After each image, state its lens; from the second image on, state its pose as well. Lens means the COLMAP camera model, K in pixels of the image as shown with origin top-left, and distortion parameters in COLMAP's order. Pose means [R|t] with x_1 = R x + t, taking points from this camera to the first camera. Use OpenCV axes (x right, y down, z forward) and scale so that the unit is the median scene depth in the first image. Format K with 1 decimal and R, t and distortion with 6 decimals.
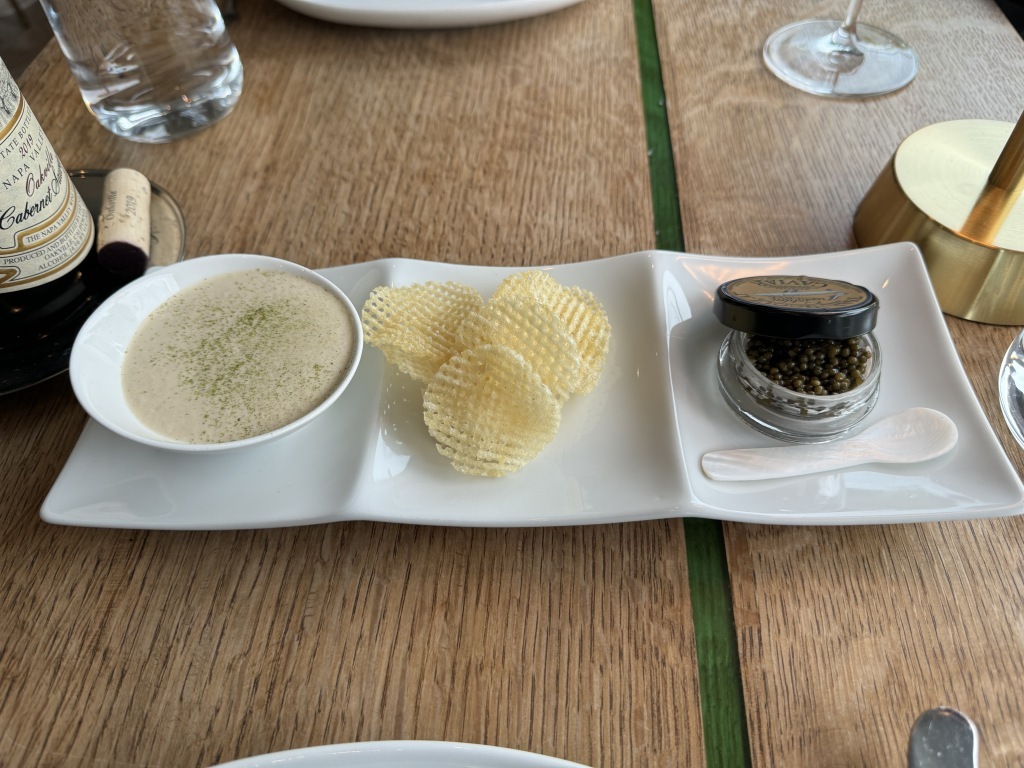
lens RADIAL K [[735.9, 0, 512.0], [0, 735.9, 384.0], [0, 0, 1]] dist [0.090368, -0.226756]
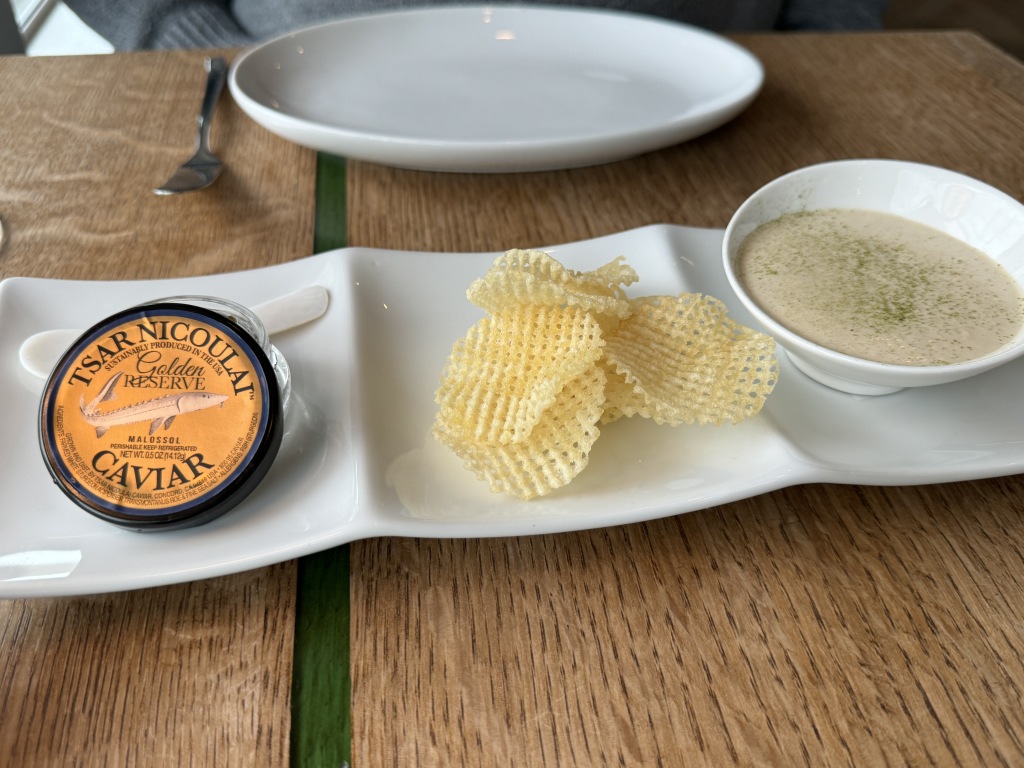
lens RADIAL K [[860.7, 0, 512.0], [0, 860.7, 384.0], [0, 0, 1]] dist [0.006259, -0.068941]
pose [[-0.979836, 0.147430, -0.134858, 0.131127], [-0.146314, -0.069794, 0.986773, -0.693694], [0.136068, 0.986607, 0.089958, 0.718992]]
